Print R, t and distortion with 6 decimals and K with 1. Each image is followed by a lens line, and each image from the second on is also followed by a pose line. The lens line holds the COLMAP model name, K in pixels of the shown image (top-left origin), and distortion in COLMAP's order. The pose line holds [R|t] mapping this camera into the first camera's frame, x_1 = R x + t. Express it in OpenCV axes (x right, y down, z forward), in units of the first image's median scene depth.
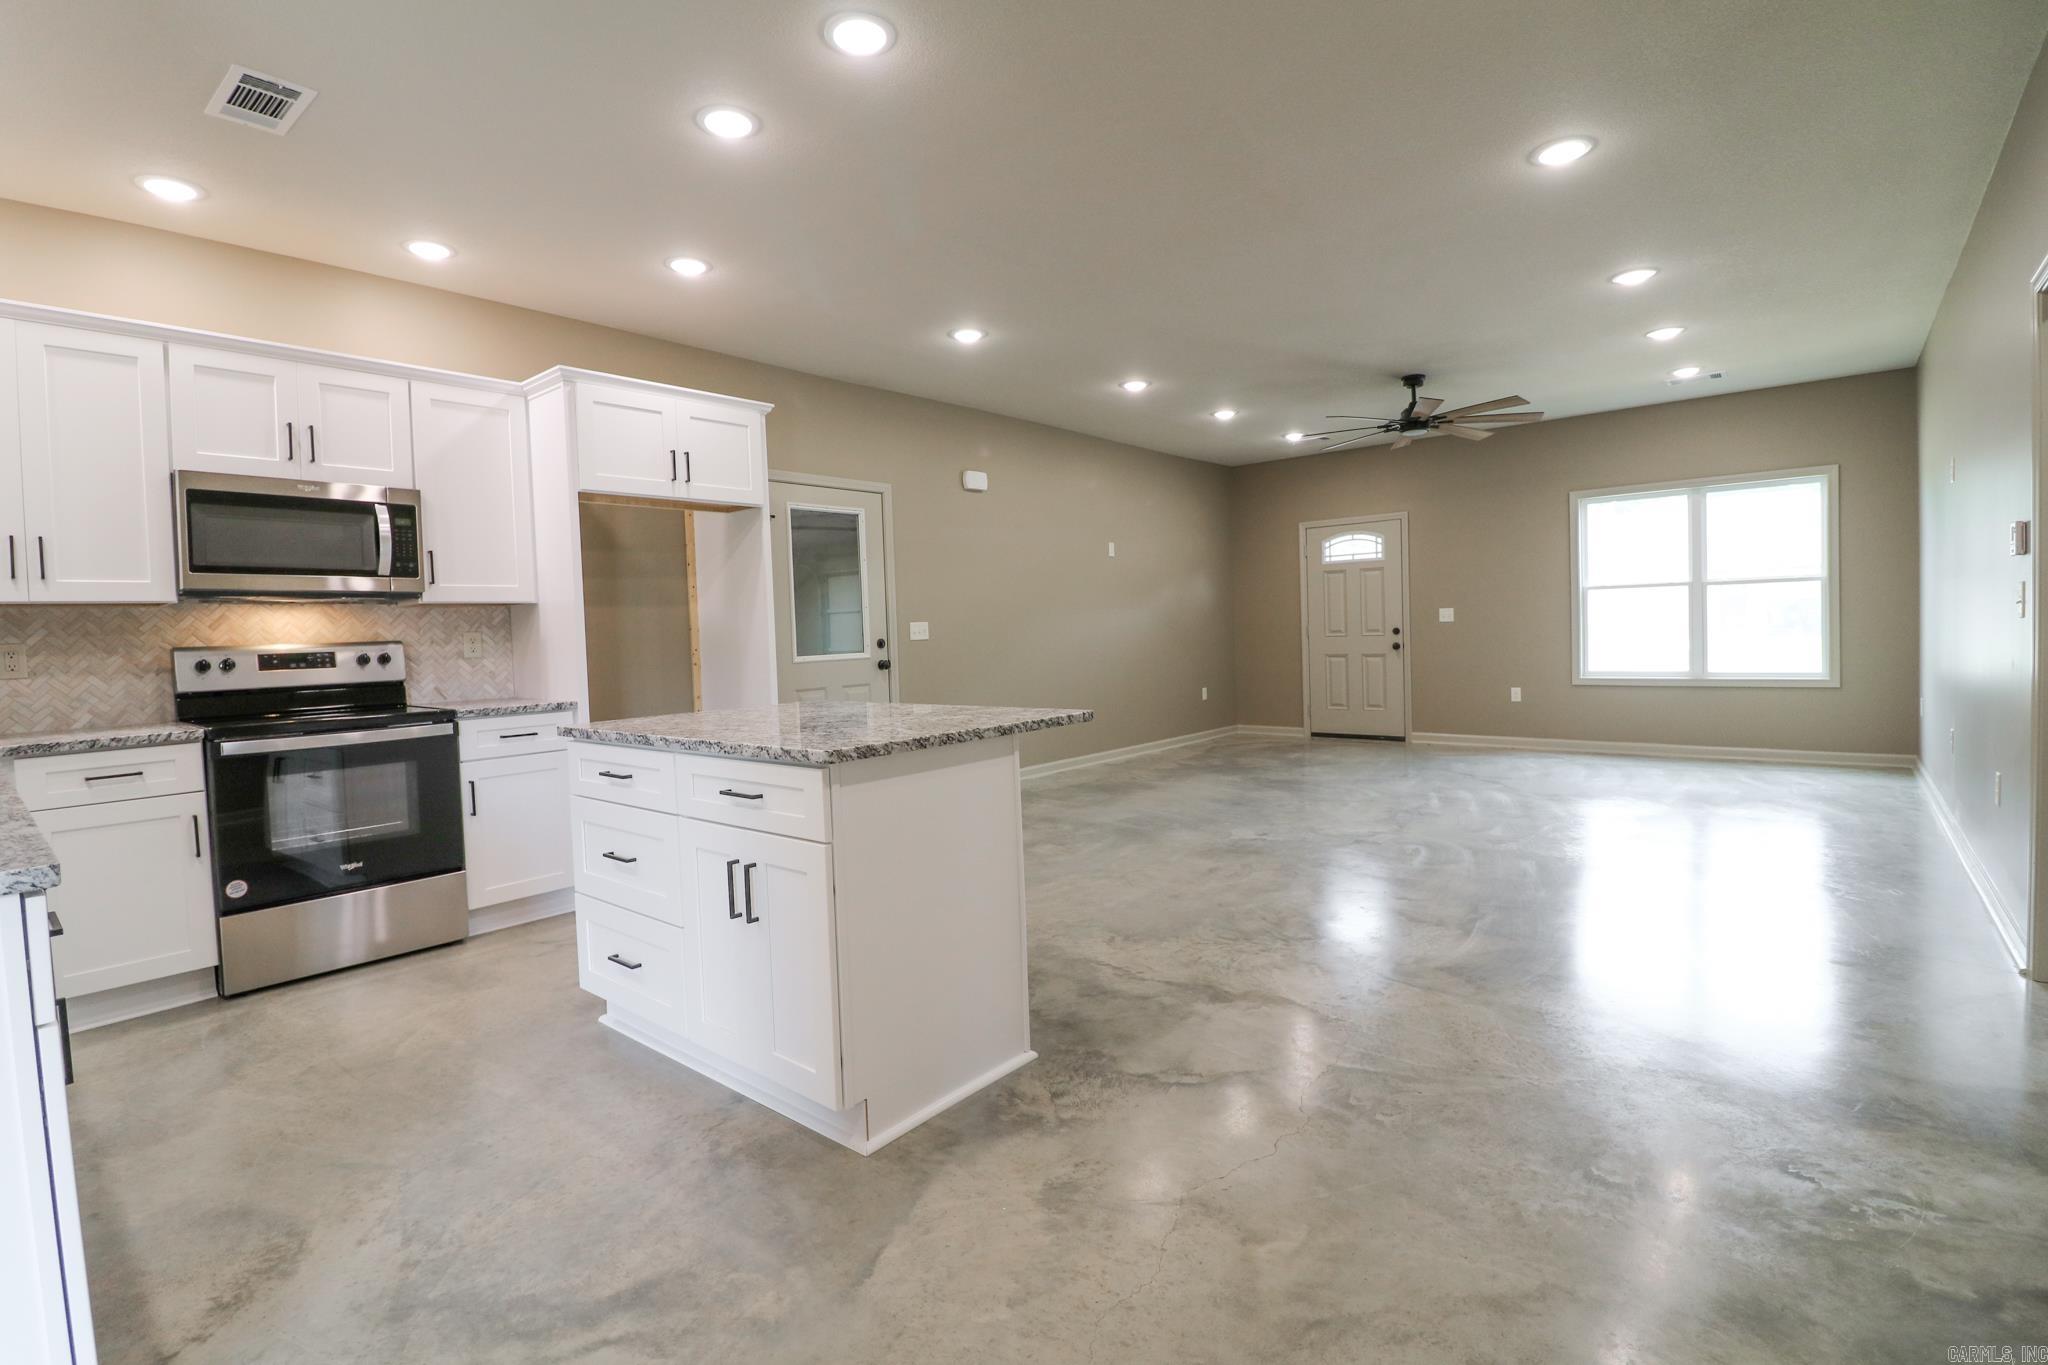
lens RADIAL K [[944.8, 0, 1010.4], [0, 944.8, 661.7], [0, 0, 1]] dist [0.000321, -0.012817]
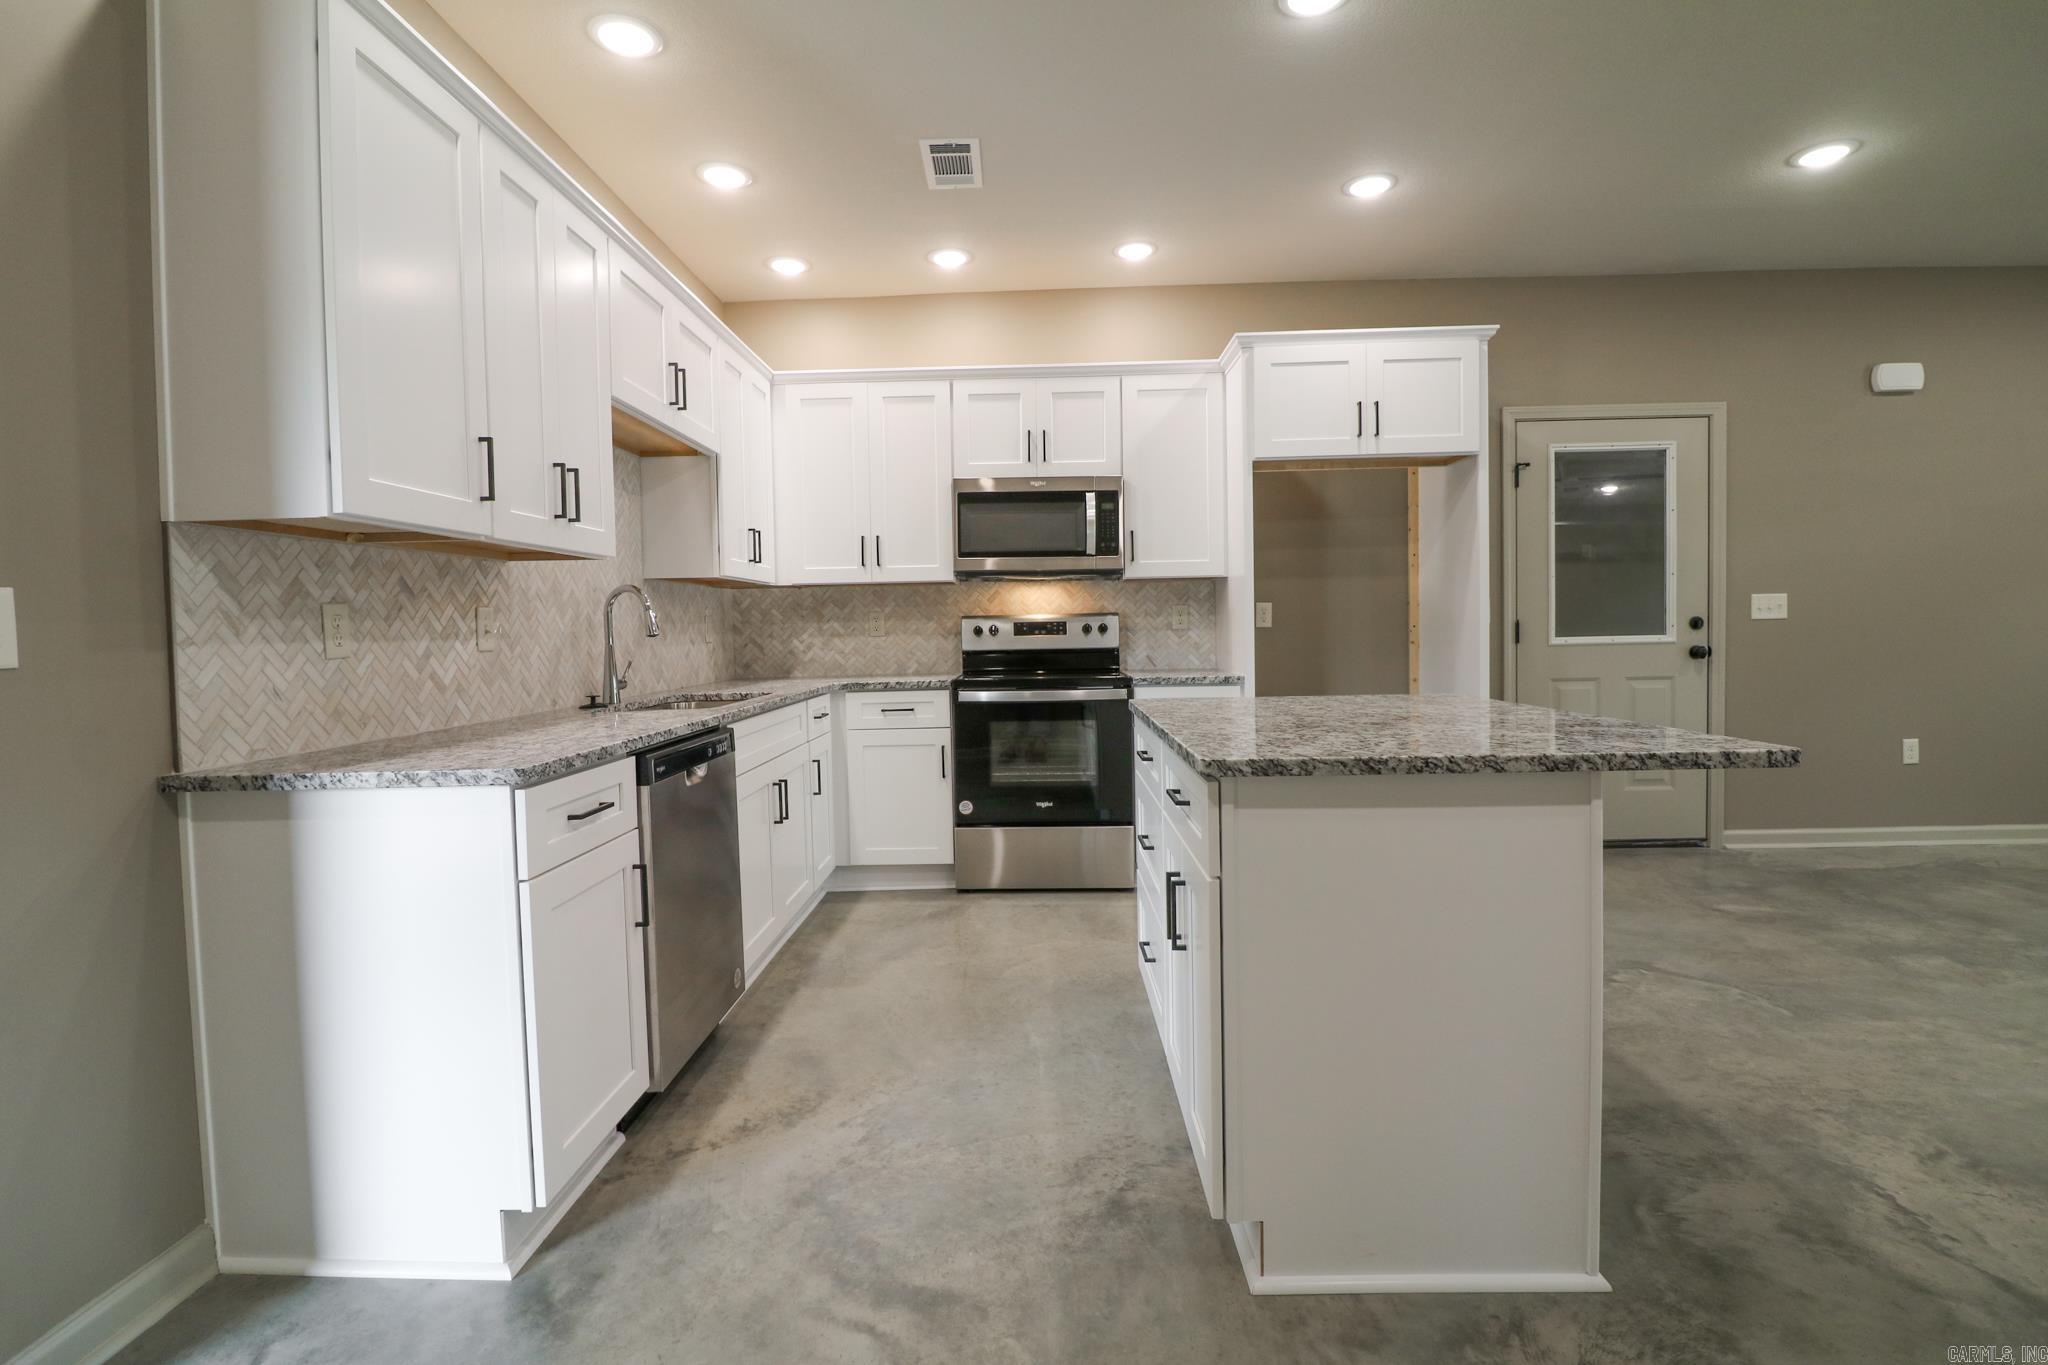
lens RADIAL K [[944.8, 0, 1010.4], [0, 944.8, 661.7], [0, 0, 1]] dist [0.000321, -0.012817]
pose [[0.627942, 0.050017, -0.776651, 0.154433], [-0.028569, 0.998742, 0.041222, -0.006691], [0.777736, -0.003697, 0.628581, 0.197675]]
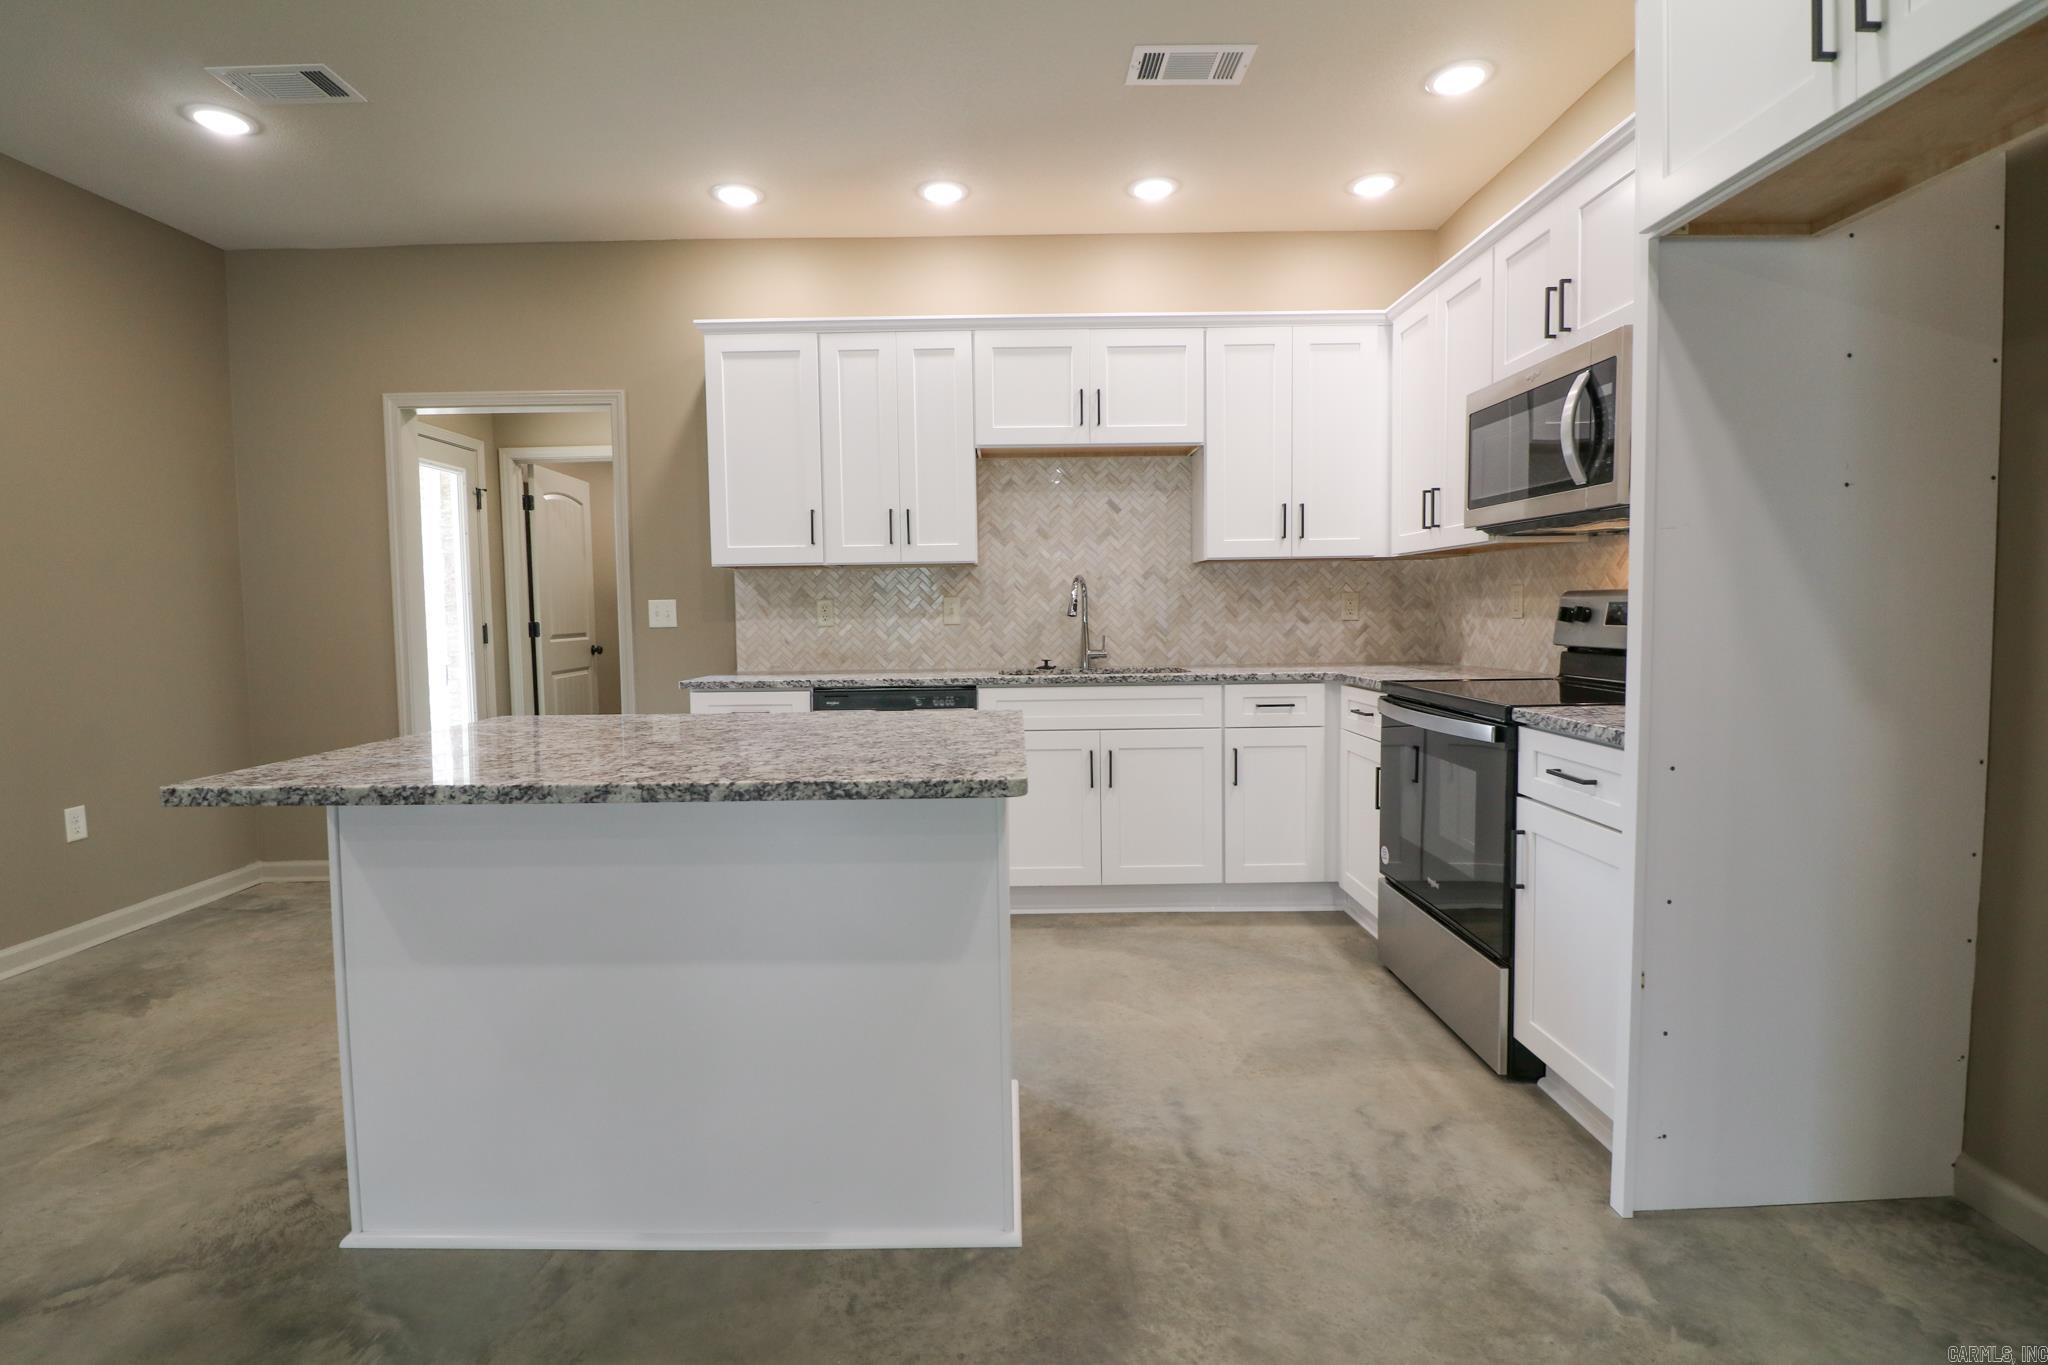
lens RADIAL K [[944.8, 0, 1010.4], [0, 944.8, 661.7], [0, 0, 1]] dist [0.000321, -0.012817]
pose [[-0.758312, 0.080547, -0.646897, 0.042111], [0.017262, 0.994470, 0.103589, -0.043012], [0.651663, 0.067386, -0.755509, 1.165937]]
